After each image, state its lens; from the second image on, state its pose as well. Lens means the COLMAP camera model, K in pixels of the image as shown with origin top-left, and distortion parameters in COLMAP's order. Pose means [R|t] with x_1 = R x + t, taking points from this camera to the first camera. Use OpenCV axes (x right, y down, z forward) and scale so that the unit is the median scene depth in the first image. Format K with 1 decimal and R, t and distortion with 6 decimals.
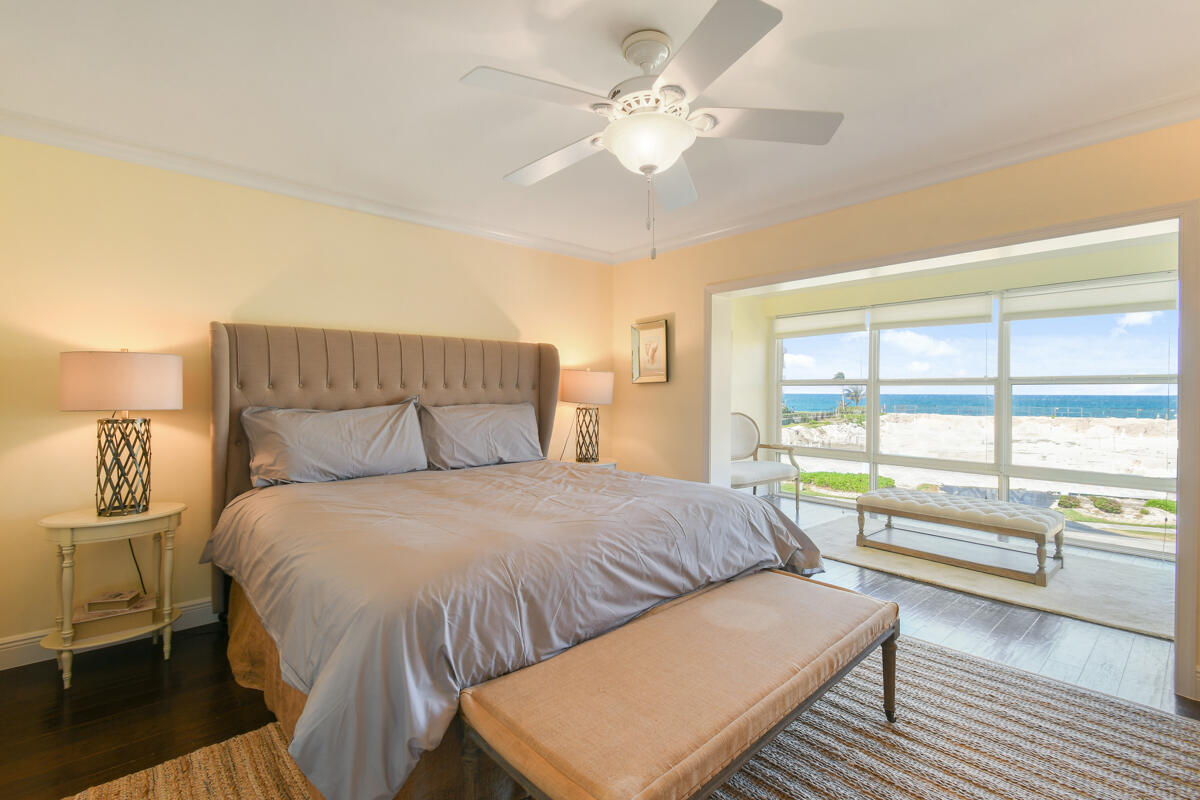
lens RADIAL K [[530.8, 0, 618.4], [0, 530.8, 392.6], [0, 0, 1]] dist [0.009929, -0.006639]
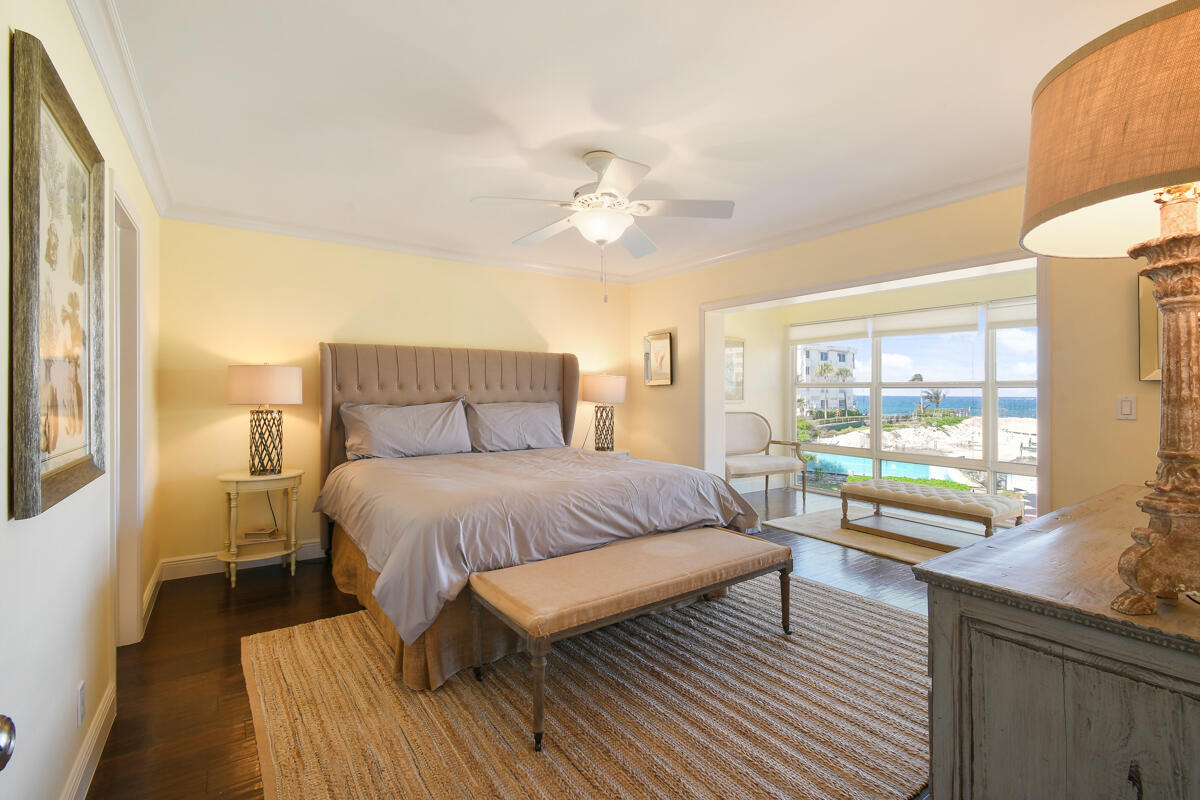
lens RADIAL K [[531.8, 0, 628.7], [0, 531.8, 401.8], [0, 0, 1]] dist [0.000009, -0.000061]
pose [[0.994633, 0.005222, -0.103332, 0.214958], [-0.003625, 0.999871, 0.015640, -0.000377], [0.103400, -0.015182, 0.994524, -0.347806]]
